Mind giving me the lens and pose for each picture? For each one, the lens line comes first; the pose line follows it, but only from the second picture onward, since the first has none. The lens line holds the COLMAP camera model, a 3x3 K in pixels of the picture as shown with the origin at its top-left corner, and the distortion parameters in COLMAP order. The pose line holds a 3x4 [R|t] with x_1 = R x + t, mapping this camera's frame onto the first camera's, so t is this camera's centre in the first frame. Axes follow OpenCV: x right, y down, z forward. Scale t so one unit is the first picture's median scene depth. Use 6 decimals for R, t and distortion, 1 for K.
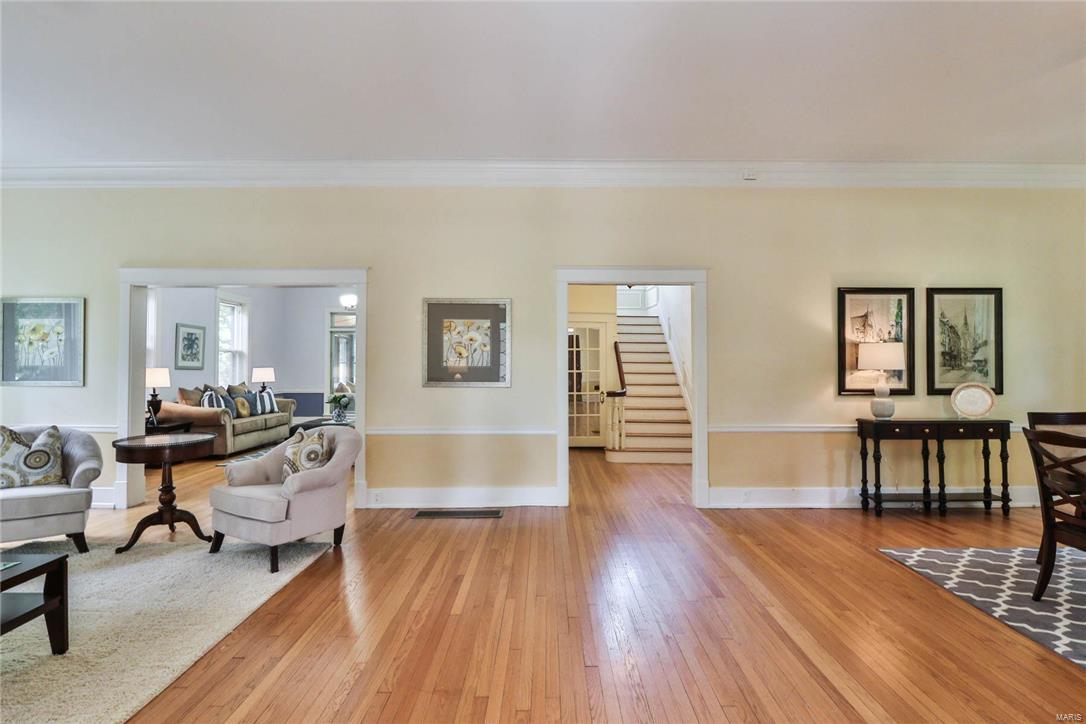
lens RADIAL K [[564.9, 0, 546.1], [0, 564.9, 349.7], [0, 0, 1]] dist [0.000558, -0.014149]
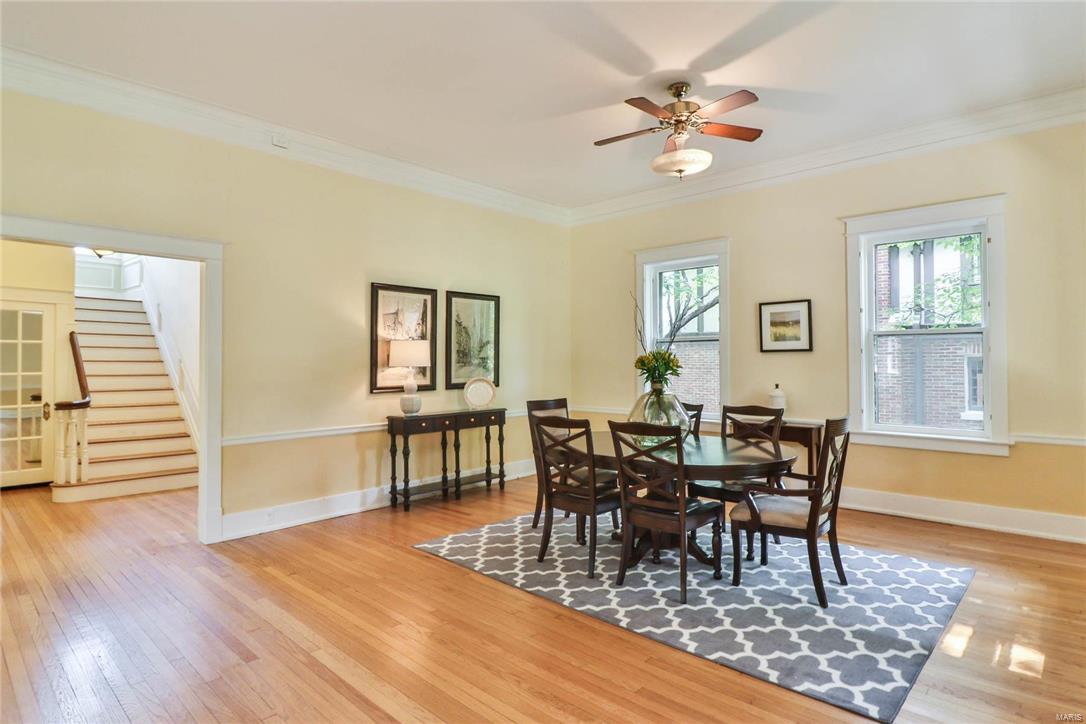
lens RADIAL K [[564.9, 0, 546.1], [0, 564.9, 349.7], [0, 0, 1]] dist [0.000558, -0.014149]
pose [[0.671690, 0.010375, 0.740759, 0.001333], [-0.012174, 0.999921, -0.002965, 0.004686], [-0.740732, -0.007026, 0.671764, 0.127300]]
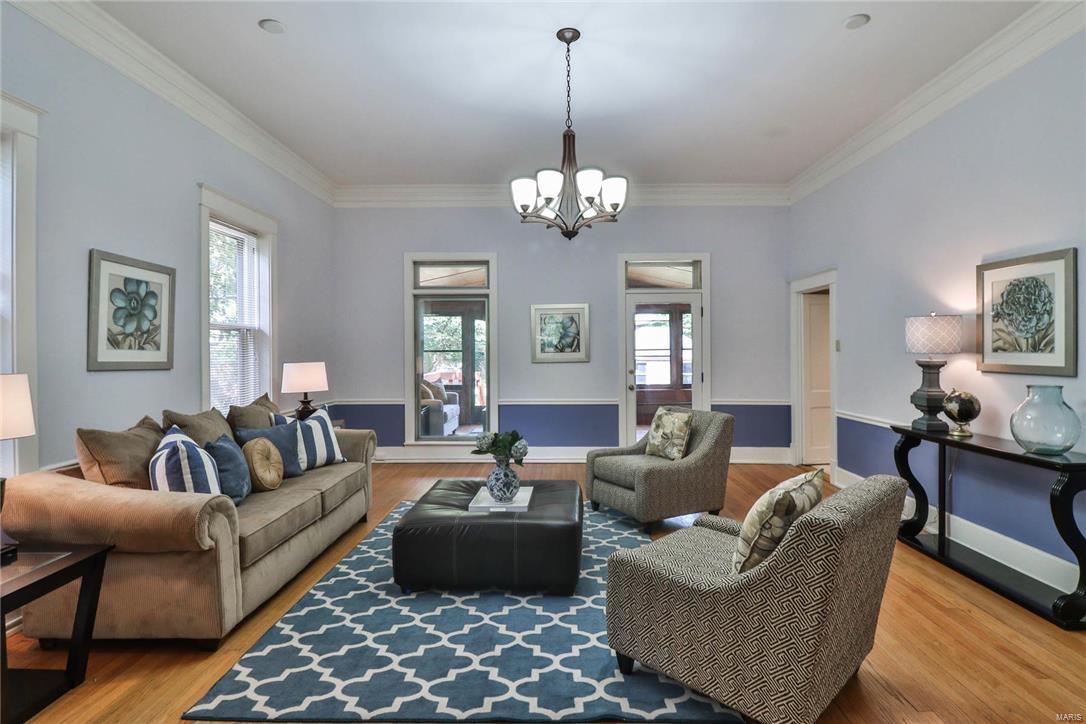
lens RADIAL K [[564.9, 0, 546.1], [0, 564.9, 349.7], [0, 0, 1]] dist [0.000558, -0.014149]
pose [[0.999771, -0.005090, -0.020797, -0.564042], [0.005638, 0.999635, 0.026407, 0.019604], [0.020655, -0.026518, 0.999435, 1.036087]]
